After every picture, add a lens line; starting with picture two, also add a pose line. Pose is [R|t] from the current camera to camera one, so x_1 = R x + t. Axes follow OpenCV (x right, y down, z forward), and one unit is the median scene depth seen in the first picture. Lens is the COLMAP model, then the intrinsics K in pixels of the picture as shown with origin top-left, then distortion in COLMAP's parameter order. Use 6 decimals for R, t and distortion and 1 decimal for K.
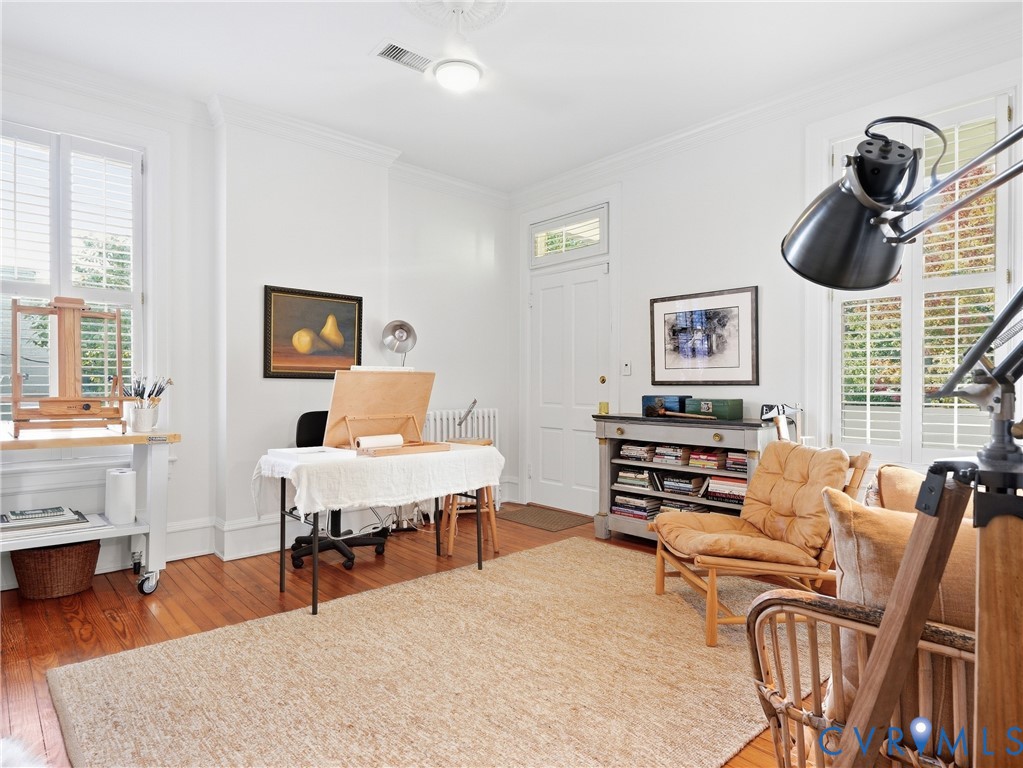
lens RADIAL K [[589.5, 0, 507.7], [0, 589.5, 383.8], [0, 0, 1]] dist [0.002020, -0.000367]
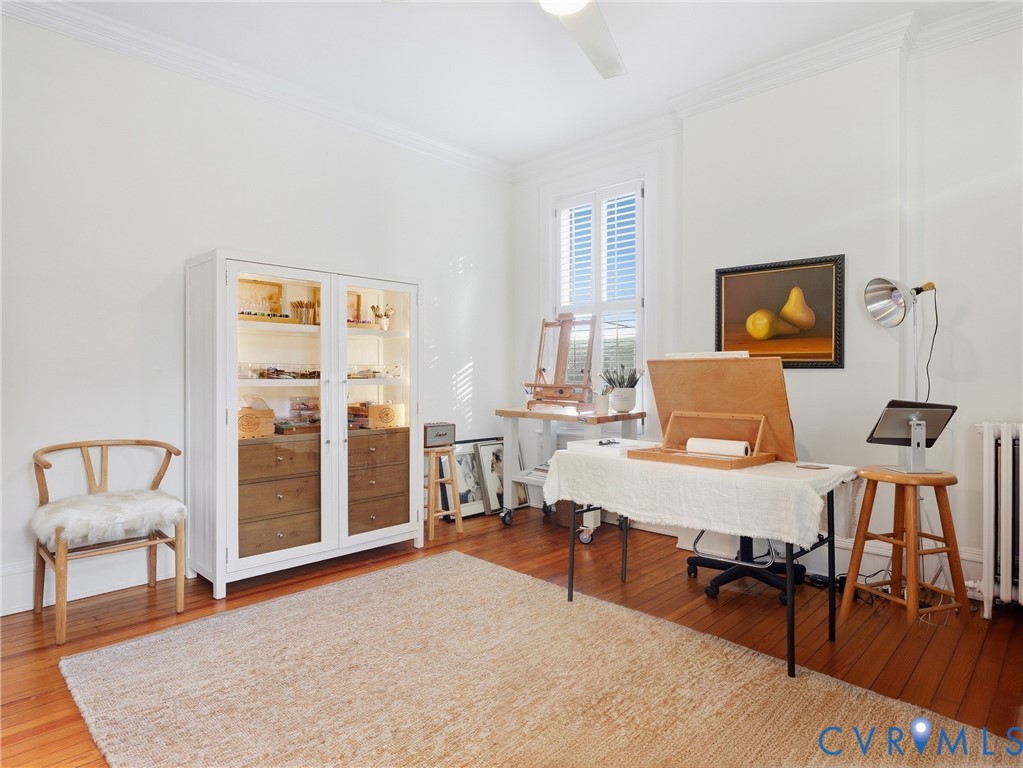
lens RADIAL K [[589.5, 0, 507.8], [0, 589.5, 380.2], [0, 0, 1]] dist [0.002020, -0.000367]
pose [[0.068037, 0.003973, -0.997675, 0.565192], [0.000703, 0.999992, 0.004030, 0.005025], [0.997683, -0.000976, 0.068033, 0.686722]]
